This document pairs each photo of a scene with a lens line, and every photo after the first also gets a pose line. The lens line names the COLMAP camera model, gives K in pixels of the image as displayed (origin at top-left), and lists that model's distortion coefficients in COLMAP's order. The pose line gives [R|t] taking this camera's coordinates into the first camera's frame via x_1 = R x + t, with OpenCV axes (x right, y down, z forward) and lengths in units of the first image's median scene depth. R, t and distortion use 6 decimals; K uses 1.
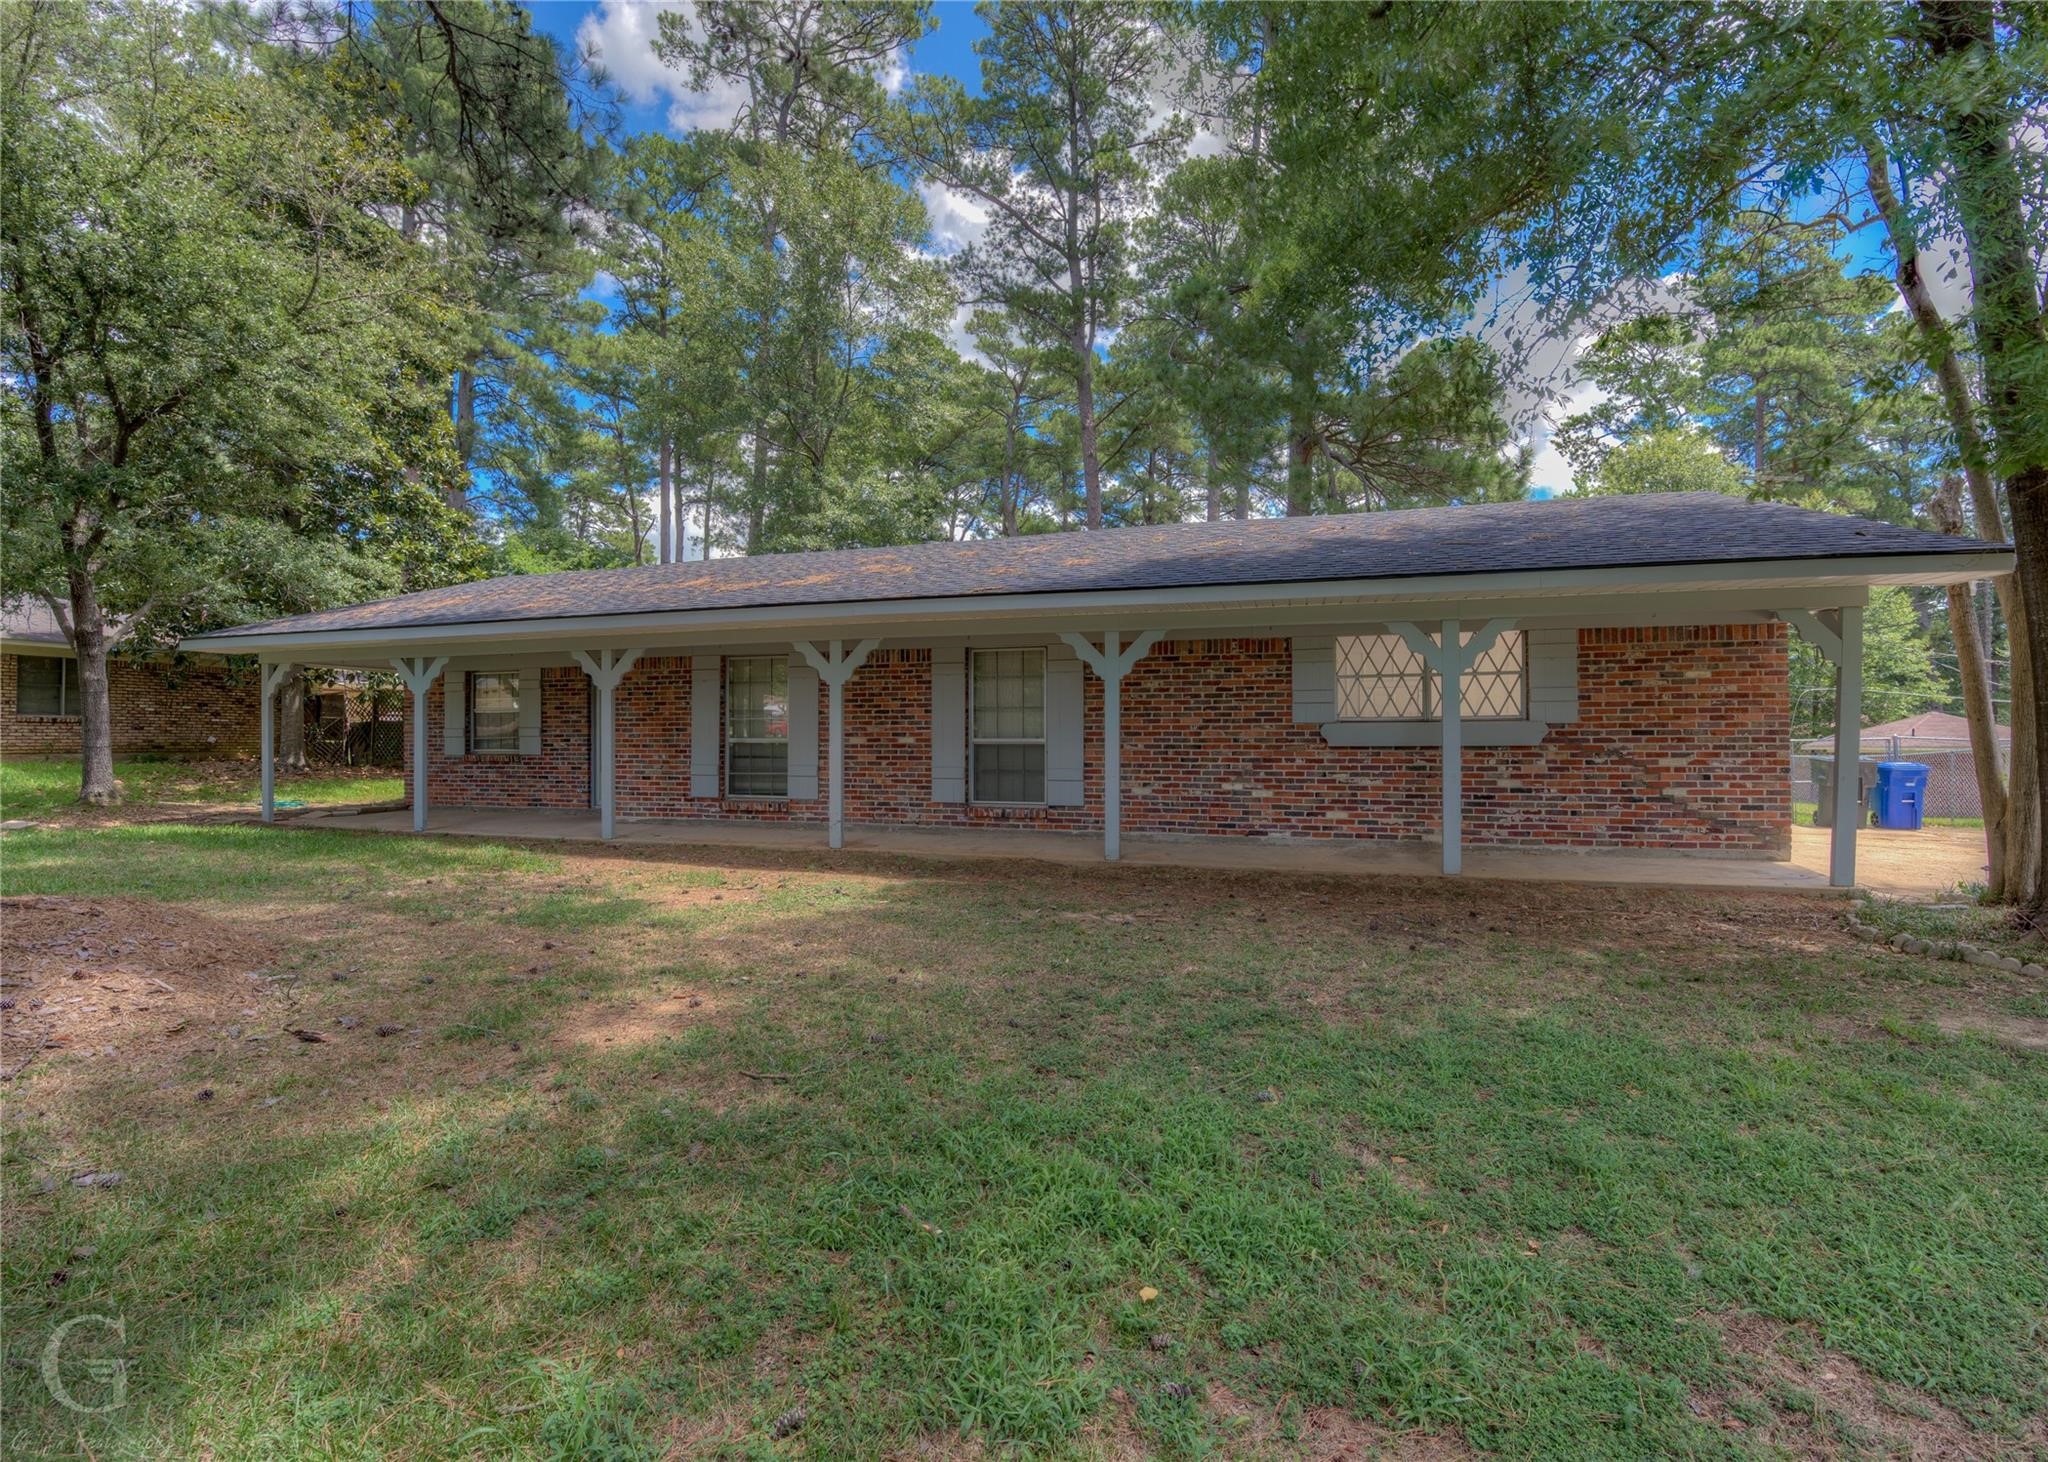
lens RADIAL K [[874.4, 0, 1024.0], [0, 874.4, 731.0], [0, 0, 1]] dist [-0.022530, 0.000216]
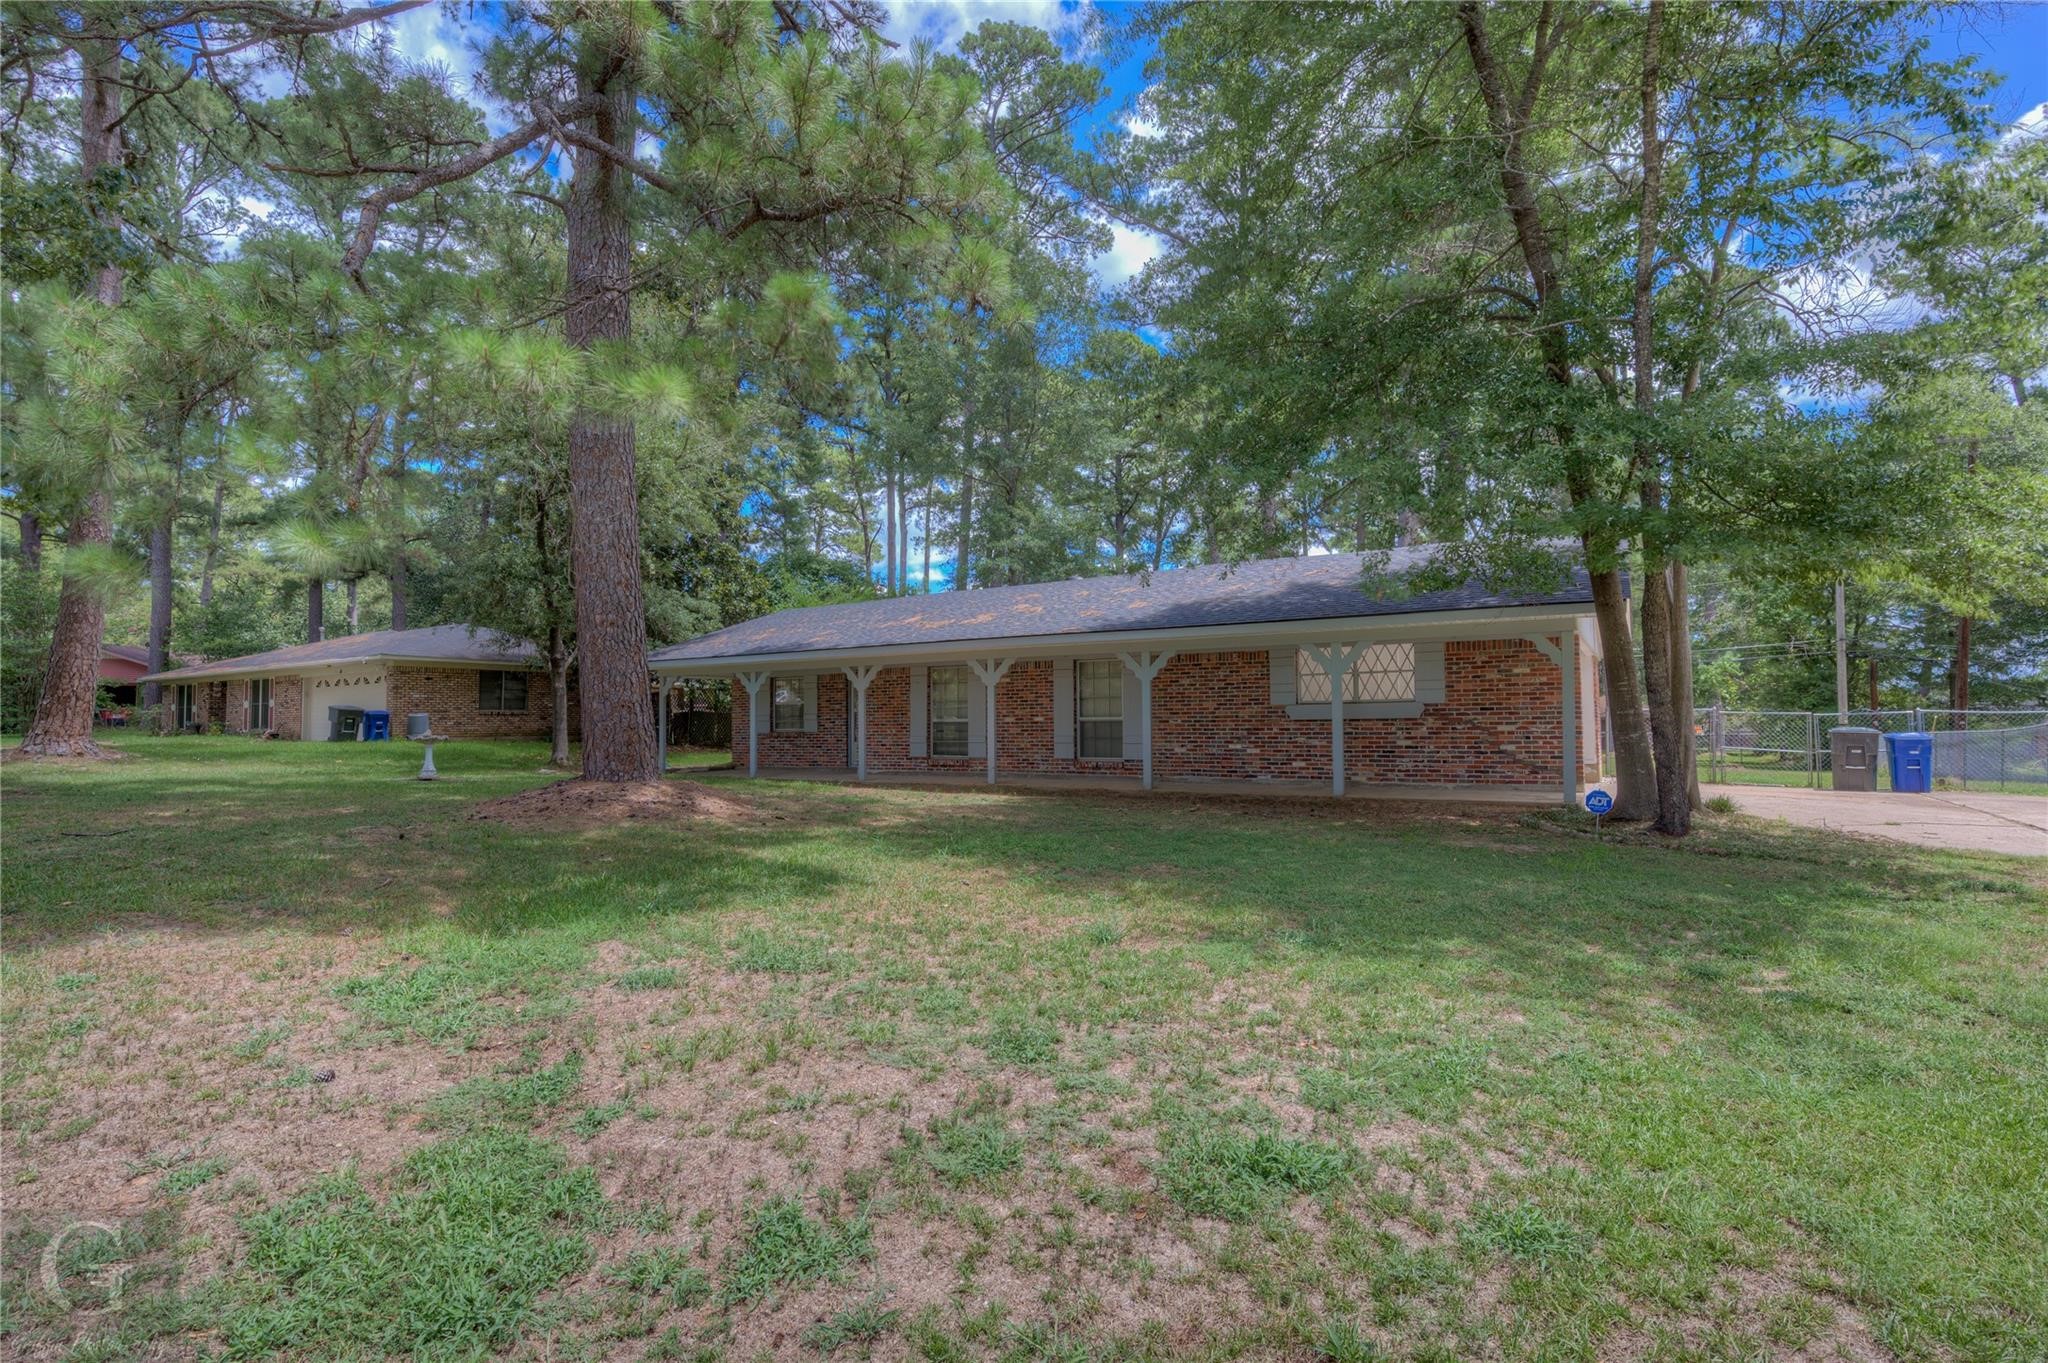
lens RADIAL K [[960.9, 0, 1024.0], [0, 960.9, 681.5], [0, 0, 1]] dist [0.015655, -0.000055]
pose [[0.967946, -0.018225, -0.250495, 0.252672], [0.008911, 0.999228, -0.038264, 0.008379], [0.250999, 0.034805, 0.967361, -0.627214]]
